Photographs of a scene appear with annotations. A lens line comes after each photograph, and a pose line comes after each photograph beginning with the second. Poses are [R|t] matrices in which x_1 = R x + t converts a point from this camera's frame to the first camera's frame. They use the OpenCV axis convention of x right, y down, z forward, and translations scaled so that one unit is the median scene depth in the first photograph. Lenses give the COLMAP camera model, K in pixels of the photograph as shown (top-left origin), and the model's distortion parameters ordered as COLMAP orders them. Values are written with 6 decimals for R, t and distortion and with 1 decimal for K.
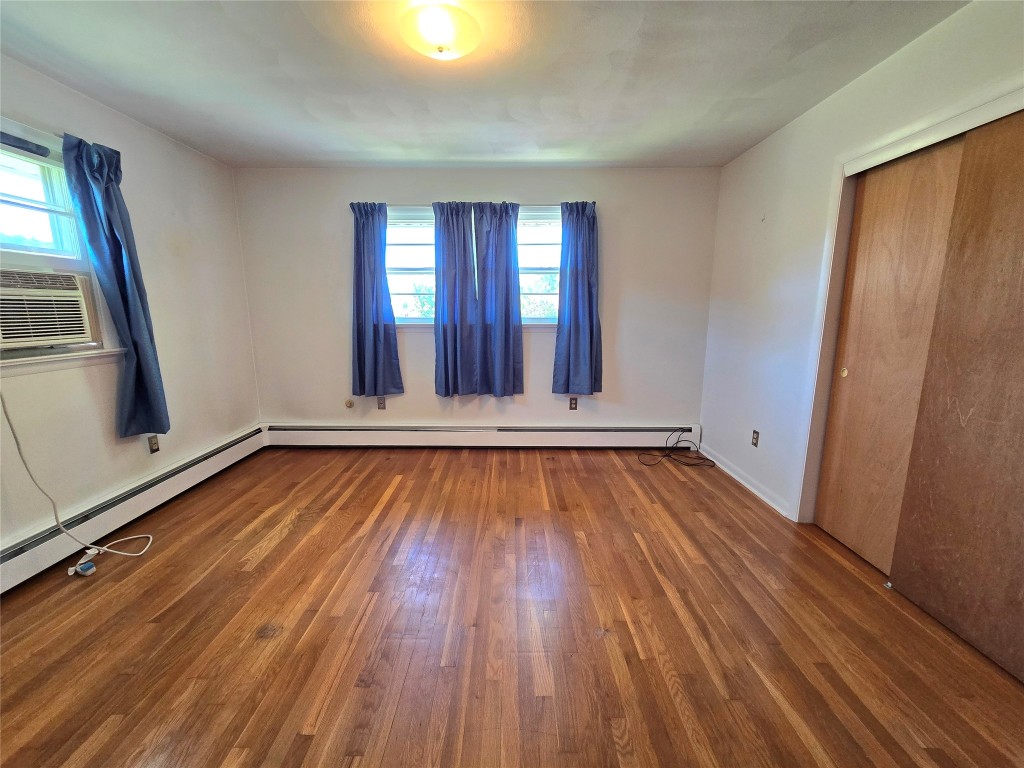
lens RADIAL K [[419.0, 0, 508.7], [0, 419.0, 385.2], [0, 0, 1]] dist [-0.000305, -0.001651]
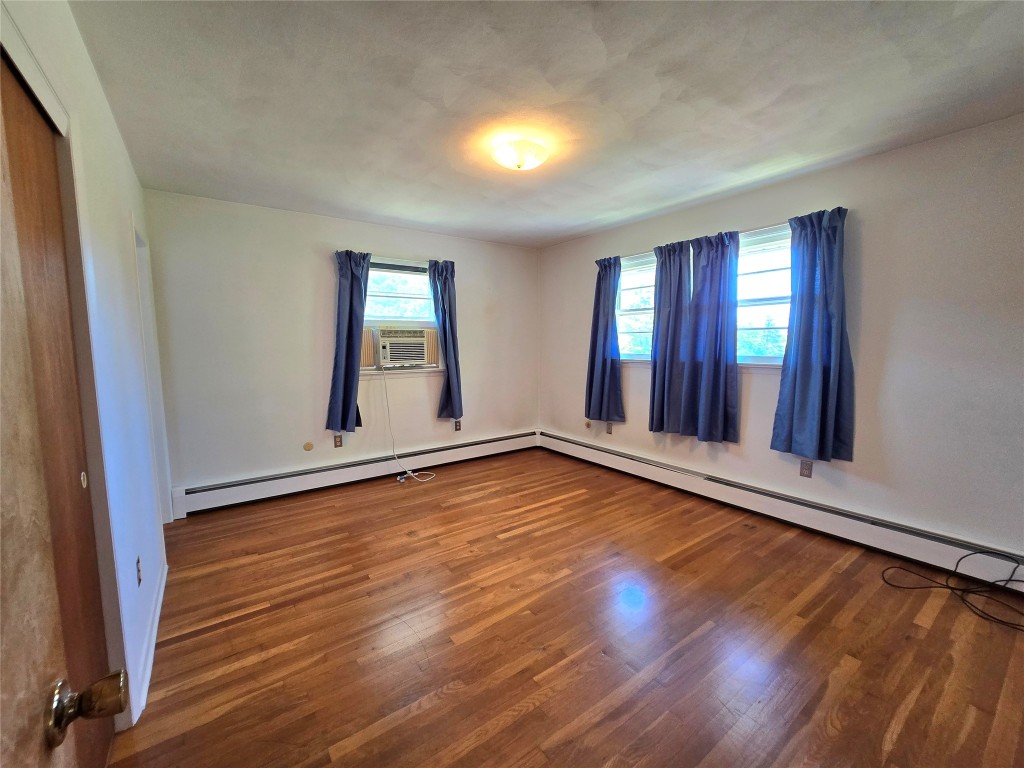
lens RADIAL K [[419.0, 0, 507.2], [0, 419.0, 386.6], [0, 0, 1]] dist [-0.000305, -0.001651]
pose [[0.590362, 0.080091, -0.803155, 0.513739], [-0.138362, 0.990377, -0.002942, -0.031592], [0.795191, 0.112863, 0.595763, 0.111897]]
